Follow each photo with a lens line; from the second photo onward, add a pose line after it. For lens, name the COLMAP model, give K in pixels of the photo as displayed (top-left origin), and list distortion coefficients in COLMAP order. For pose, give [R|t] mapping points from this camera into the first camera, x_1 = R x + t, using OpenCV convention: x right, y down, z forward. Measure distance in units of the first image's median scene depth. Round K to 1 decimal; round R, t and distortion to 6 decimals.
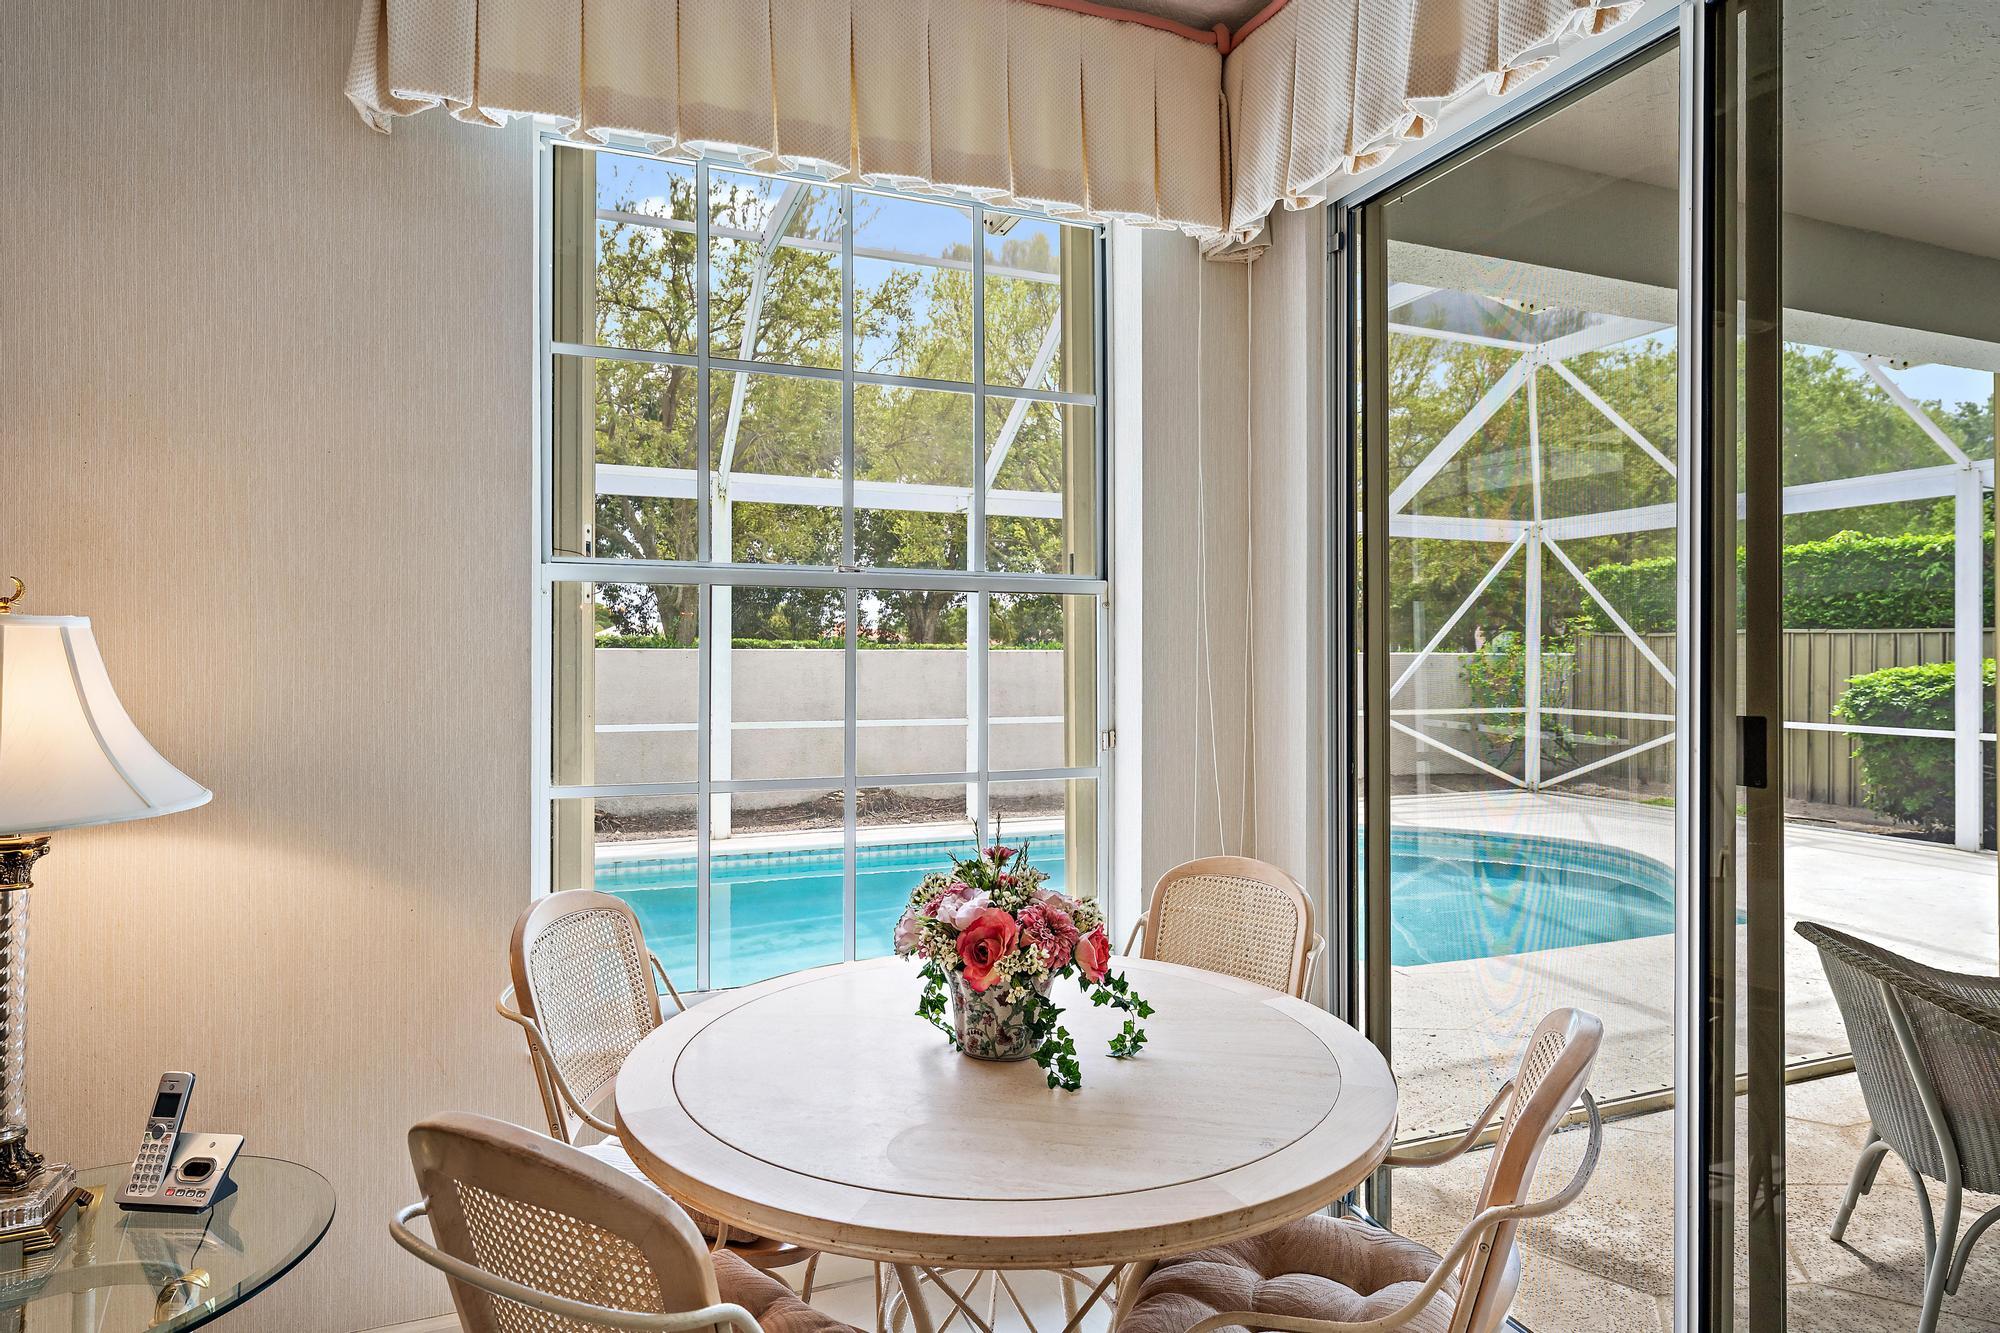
lens RADIAL K [[1113.5, 0, 996.9], [0, 1113.5, 651.8], [0, 0, 1]] dist [-0.004901, -0.000853]
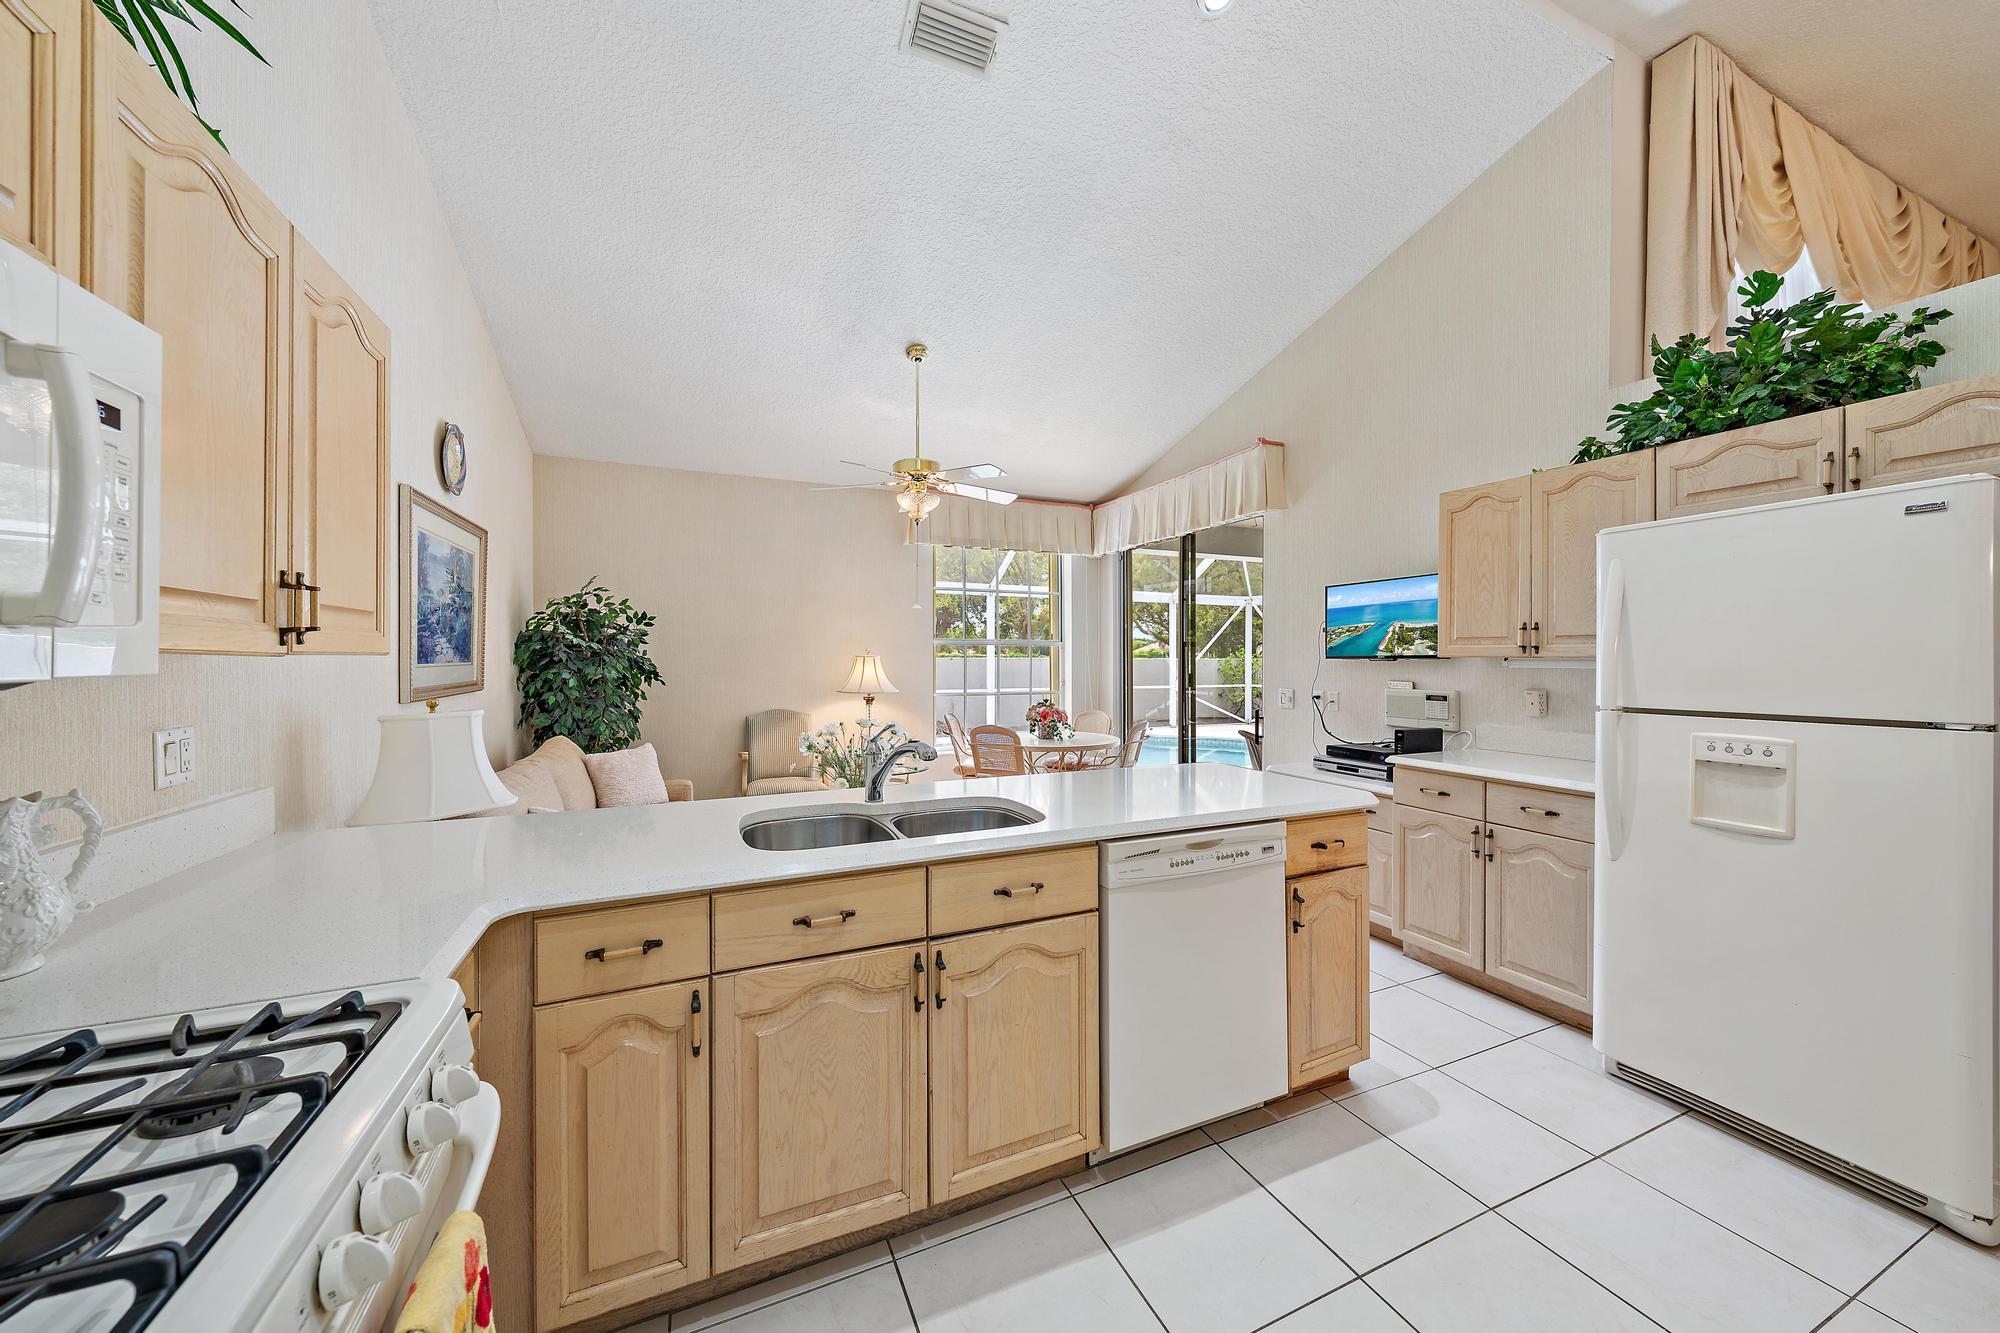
lens RADIAL K [[706.2, 0, 1000.1], [0, 706.2, 657.4], [0, 0, 1]] dist [-0.000082, -0.000007]
pose [[0.999088, -0.003559, 0.042557, -0.232066], [0.003539, 0.999994, 0.000558, -0.016885], [-0.042559, -0.000407, 0.999094, -1.501928]]
